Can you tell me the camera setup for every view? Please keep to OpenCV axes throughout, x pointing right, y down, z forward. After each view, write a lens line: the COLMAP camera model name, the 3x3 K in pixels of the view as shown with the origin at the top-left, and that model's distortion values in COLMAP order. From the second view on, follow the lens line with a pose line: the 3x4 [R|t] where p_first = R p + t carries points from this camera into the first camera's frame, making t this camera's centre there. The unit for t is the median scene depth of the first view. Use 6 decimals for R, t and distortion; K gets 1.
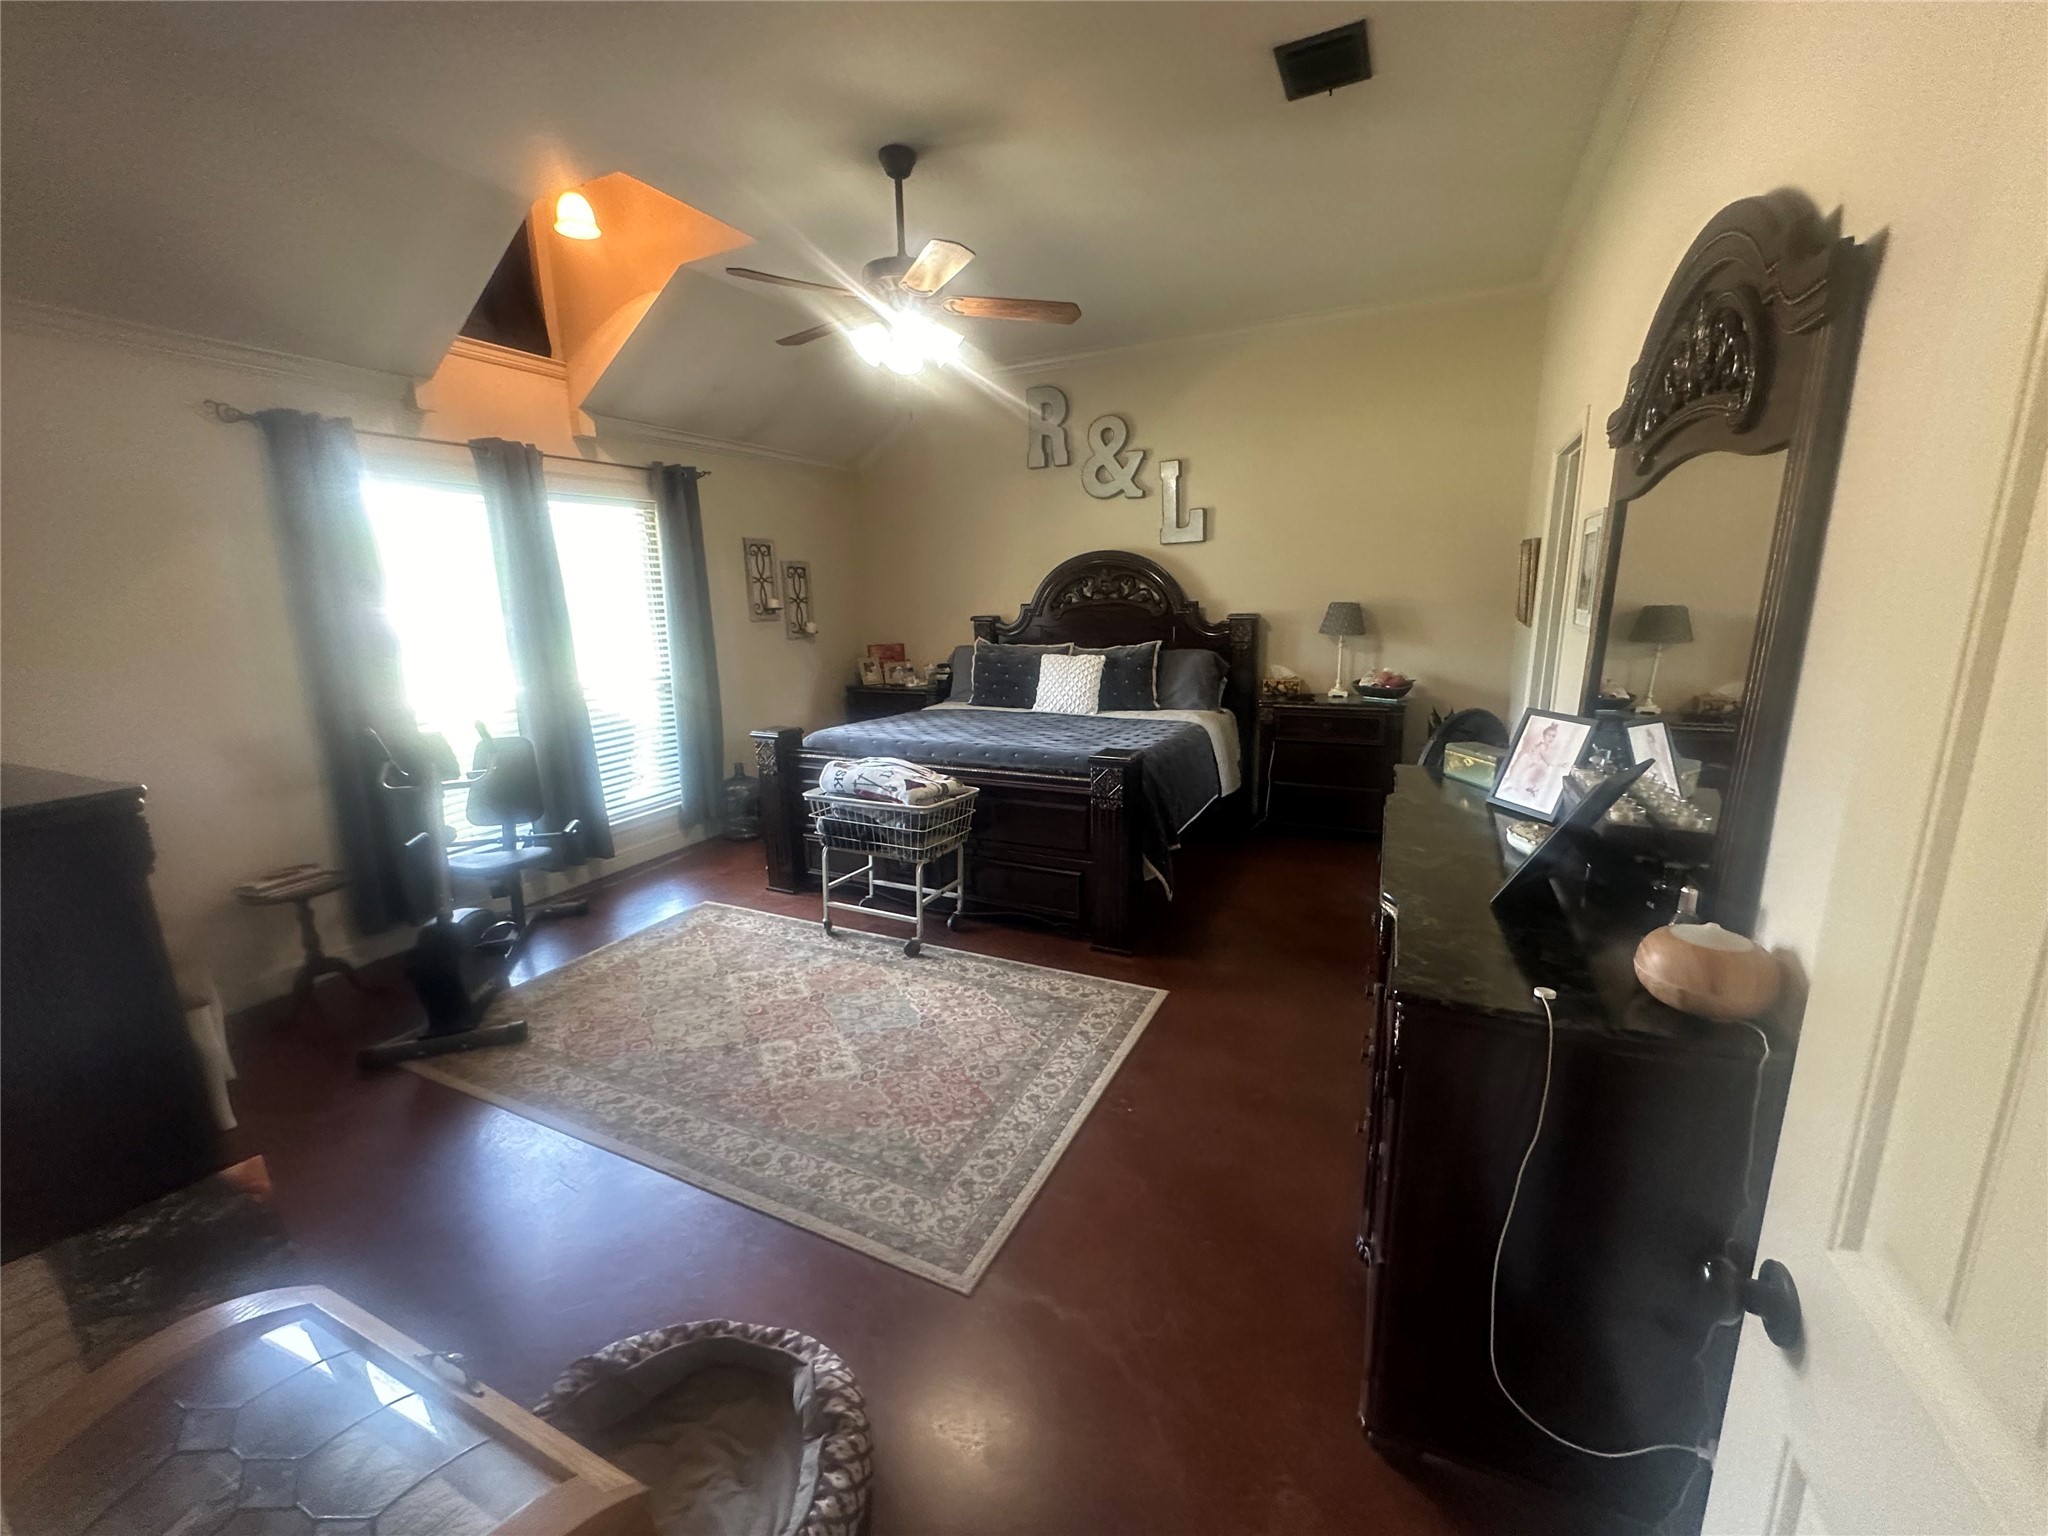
lens RADIAL K [[820.5, 0, 1024.0], [0, 820.5, 768.0], [0, 0, 1]] dist [0.000546, 0.000101]
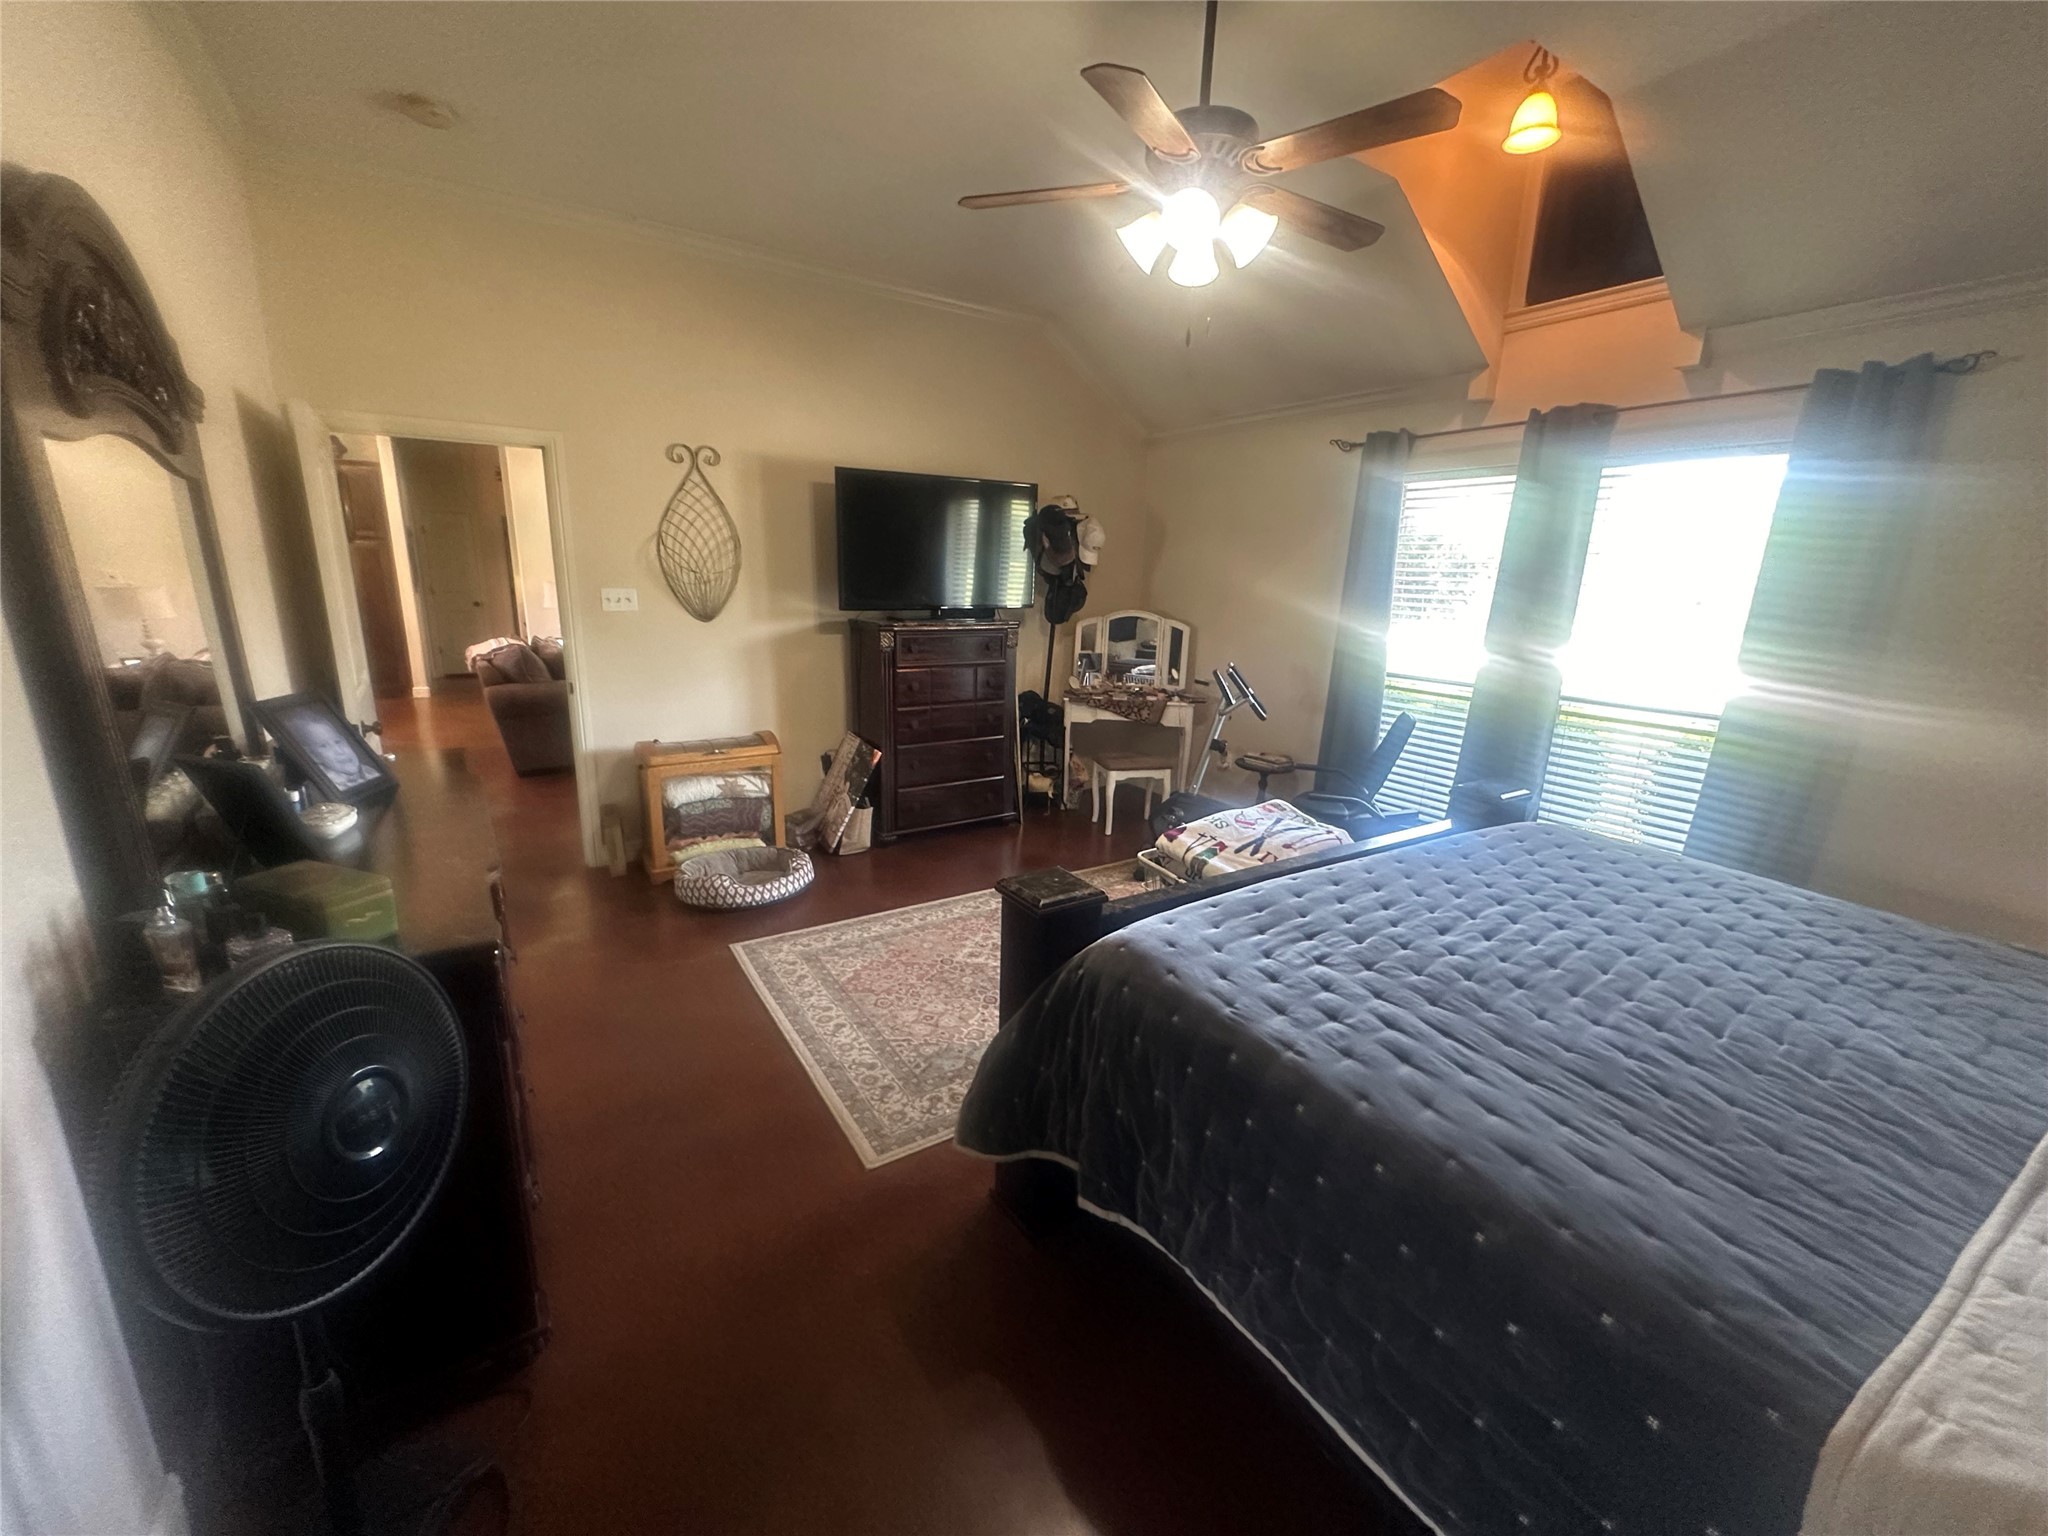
lens RADIAL K [[820.5, 0, 1024.0], [0, 820.5, 768.0], [0, 0, 1]] dist [0.000546, 0.000101]
pose [[-0.515893, 0.215221, -0.829177, 0.704128], [-0.199169, 0.911268, 0.360447, -0.356393], [0.833178, 0.351098, -0.427252, 1.492561]]
